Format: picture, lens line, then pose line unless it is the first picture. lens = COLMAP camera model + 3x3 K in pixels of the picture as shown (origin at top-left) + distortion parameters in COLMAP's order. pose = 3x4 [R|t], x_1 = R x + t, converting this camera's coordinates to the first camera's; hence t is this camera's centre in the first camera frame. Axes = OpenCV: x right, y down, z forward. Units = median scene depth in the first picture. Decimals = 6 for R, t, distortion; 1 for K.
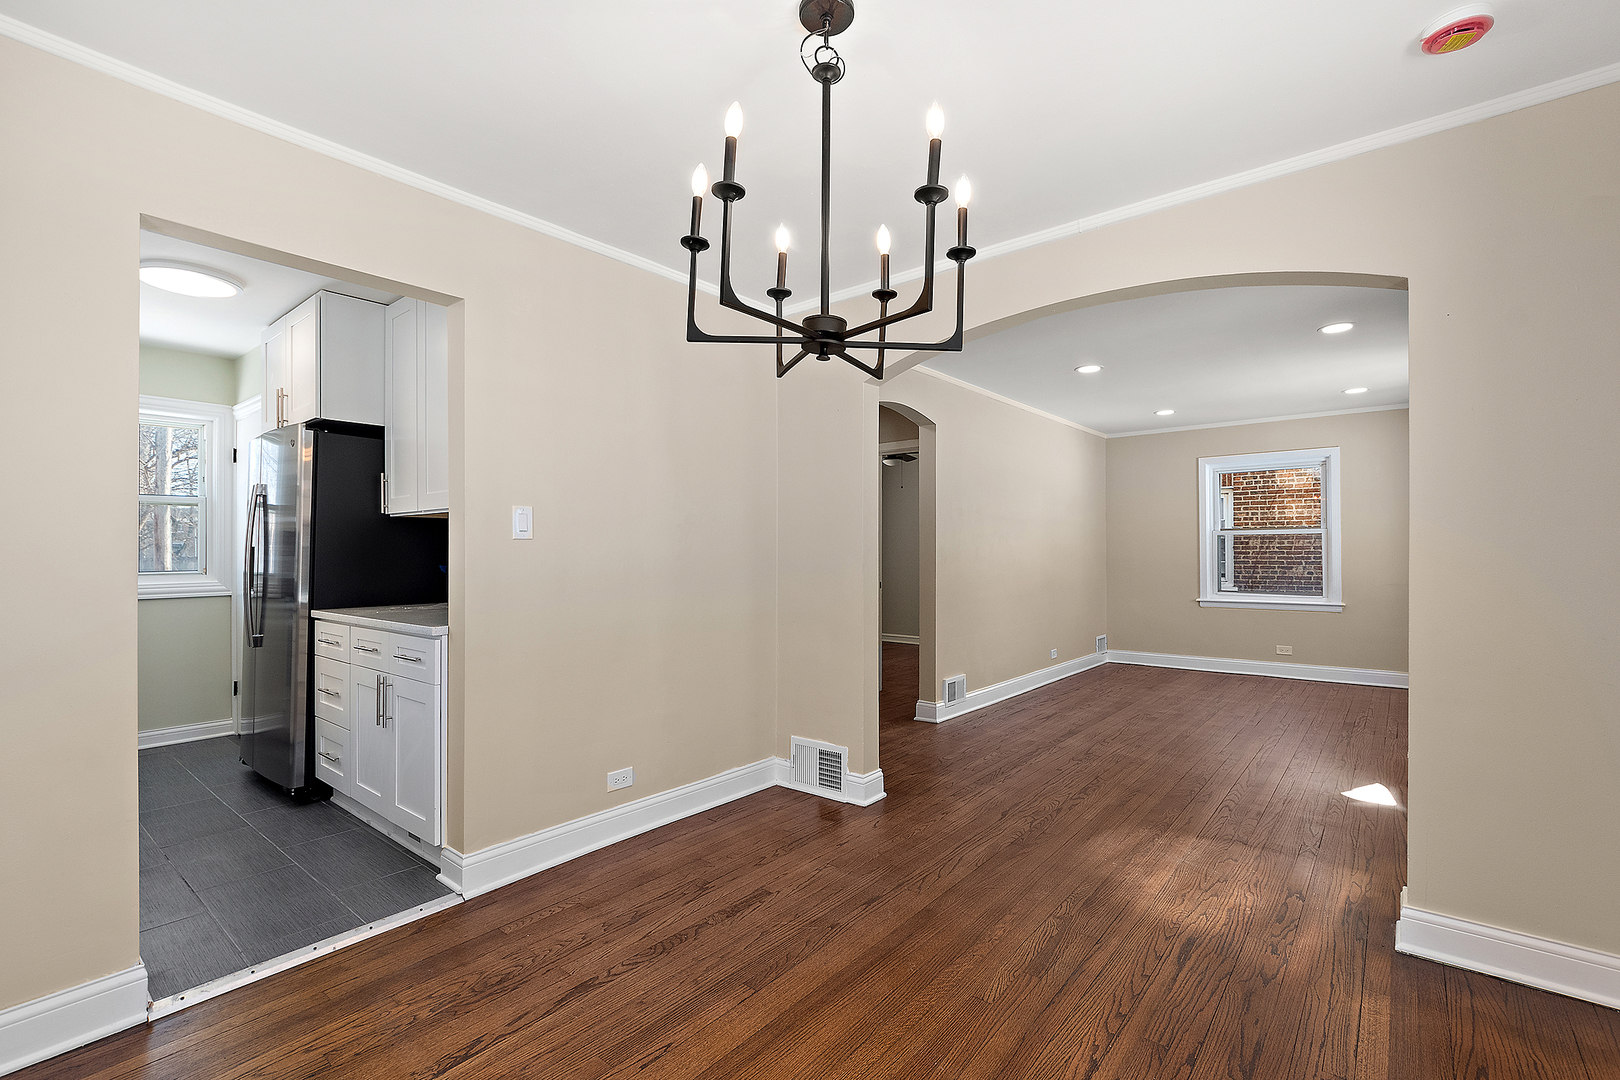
lens RADIAL K [[722.6, 0, 809.9], [0, 722.6, 544.9], [0, 0, 1]] dist [-0.018901, 0.000489]
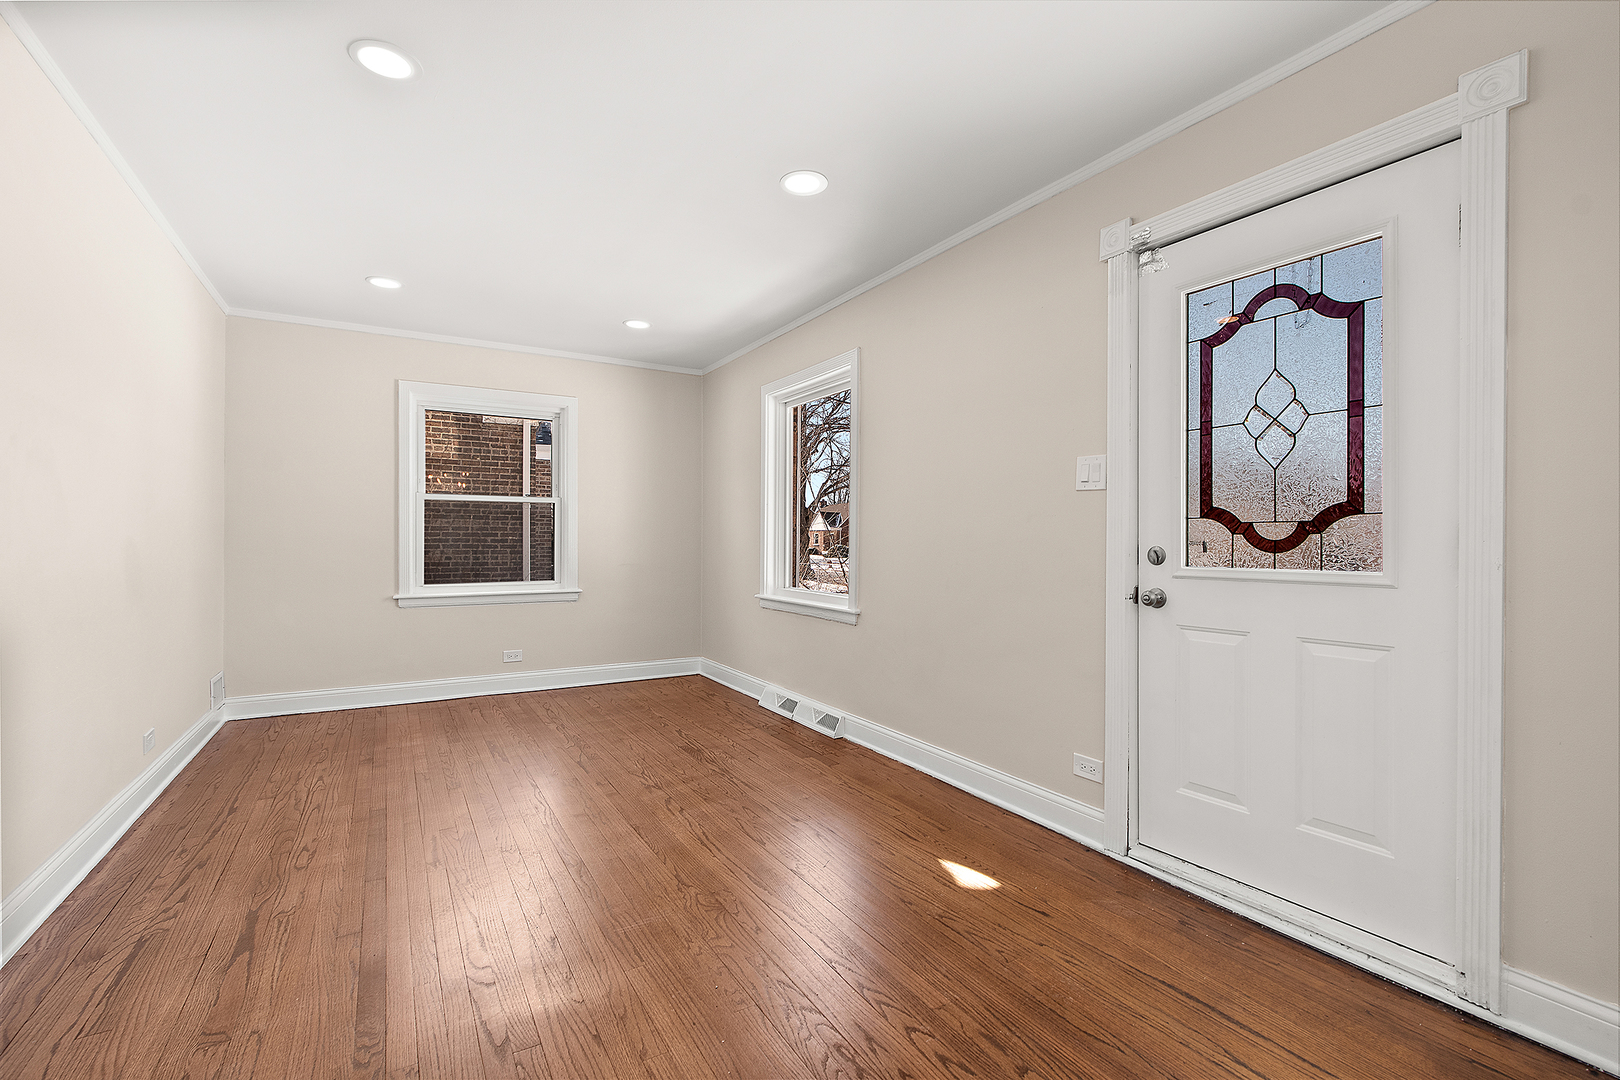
lens RADIAL K [[722.6, 0, 809.9], [0, 722.6, 544.9], [0, 0, 1]] dist [-0.018901, 0.000489]
pose [[0.345021, 0.002949, 0.938590, 0.061199], [-0.012574, 0.999920, 0.001481, 0.025882], [-0.938511, -0.012313, 0.345030, 0.454698]]
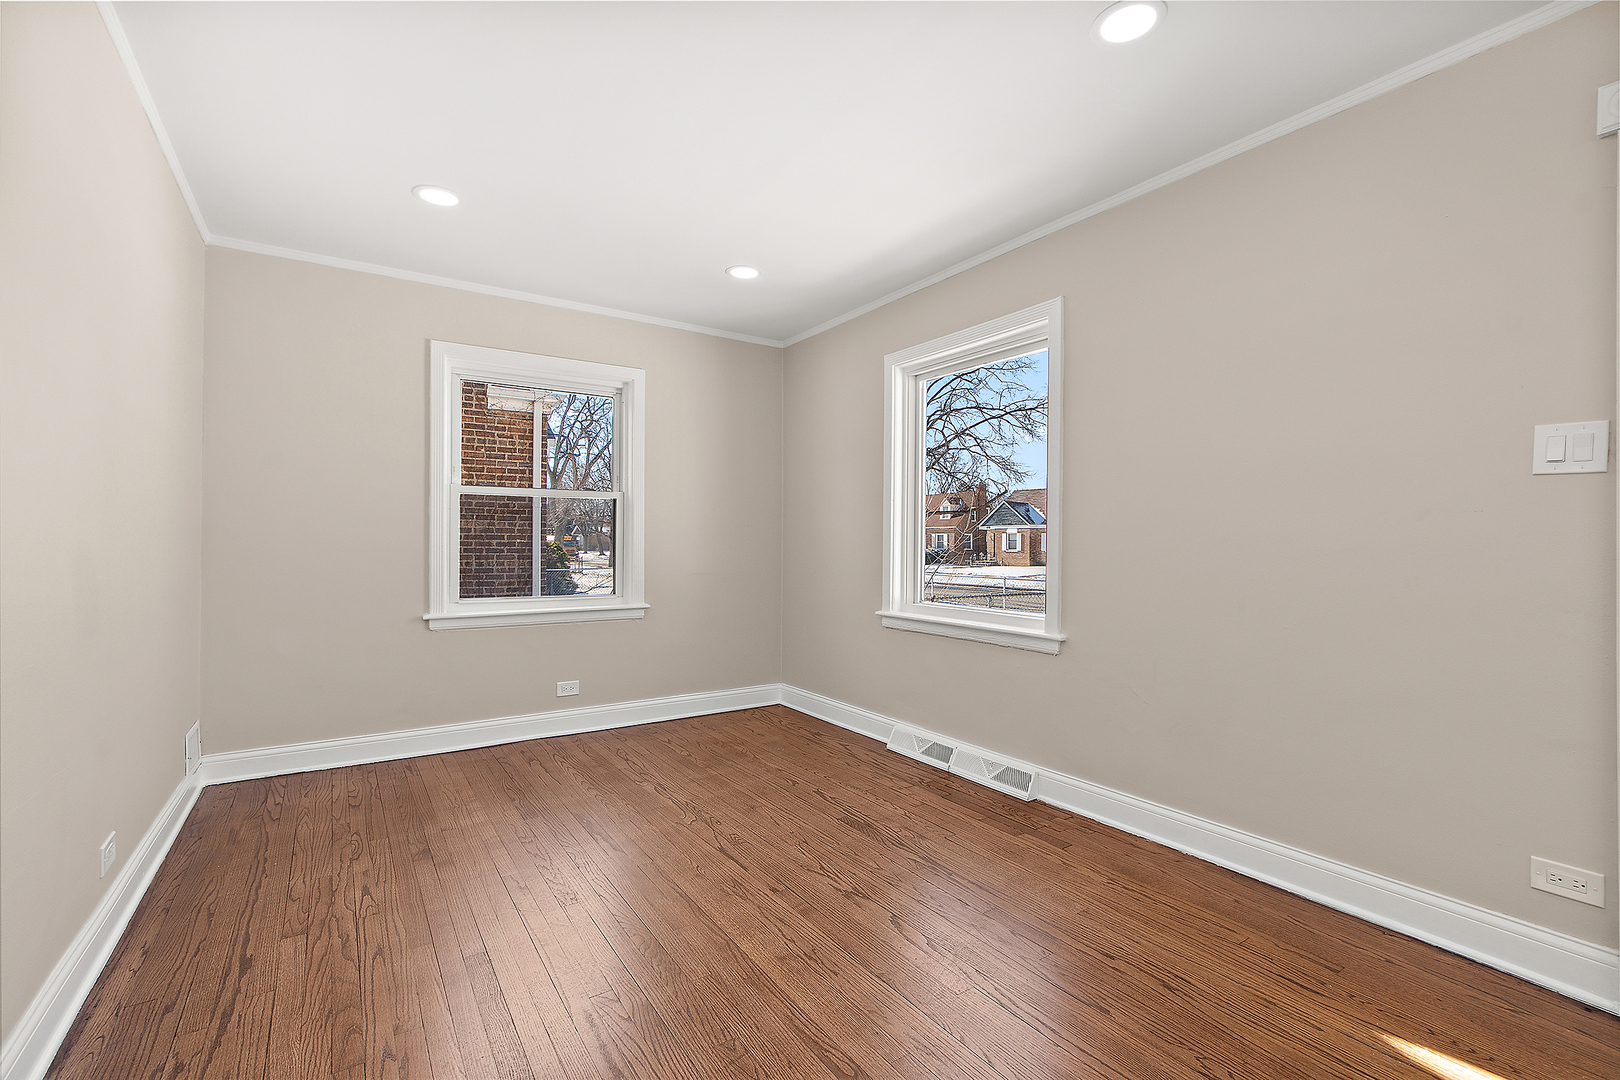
lens RADIAL K [[727.2, 0, 805.6], [0, 727.2, 542.5], [0, 0, 1]] dist [-0.016126, 0.003975]
pose [[0.302408, 0.009095, 0.953135, 0.141140], [-0.012277, 0.999909, -0.005647, 0.025388], [-0.953099, -0.009994, 0.302492, 0.634786]]
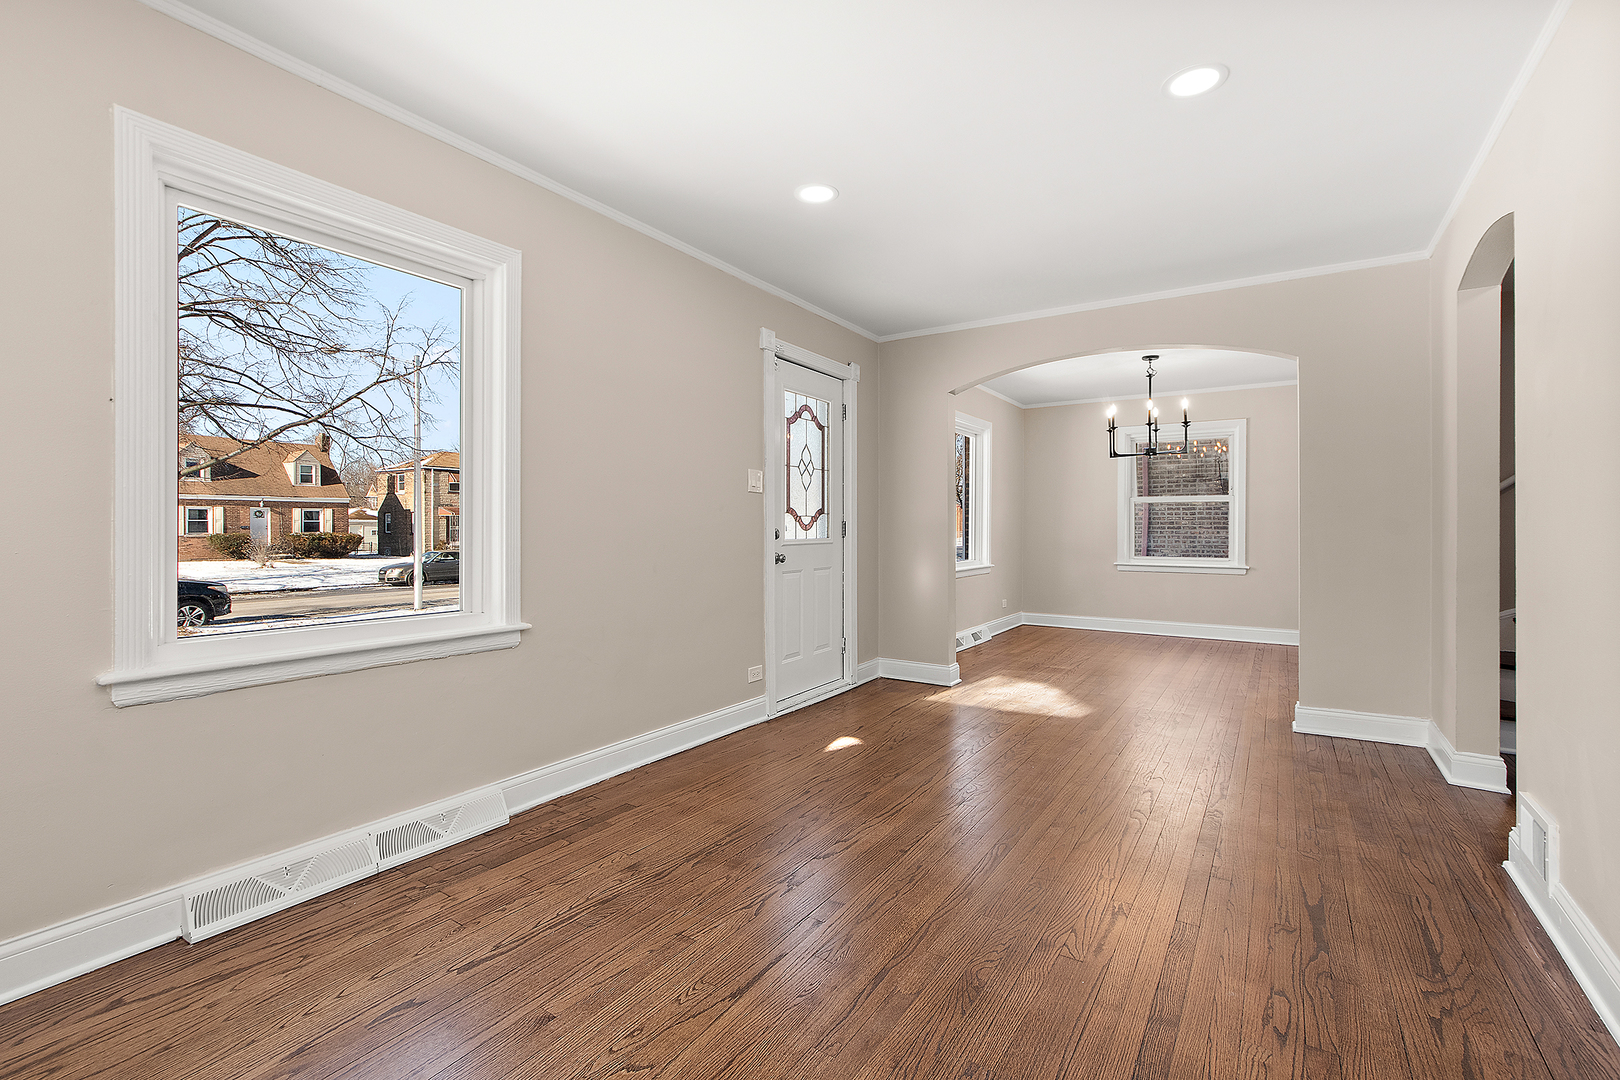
lens RADIAL K [[727.2, 0, 805.6], [0, 727.2, 542.5], [0, 0, 1]] dist [-0.016126, 0.003975]
pose [[-0.993821, 0.008804, -0.110642, 0.503058], [0.006594, 0.999772, 0.020329, 0.024346], [0.110795, 0.019474, -0.993652, 1.046789]]
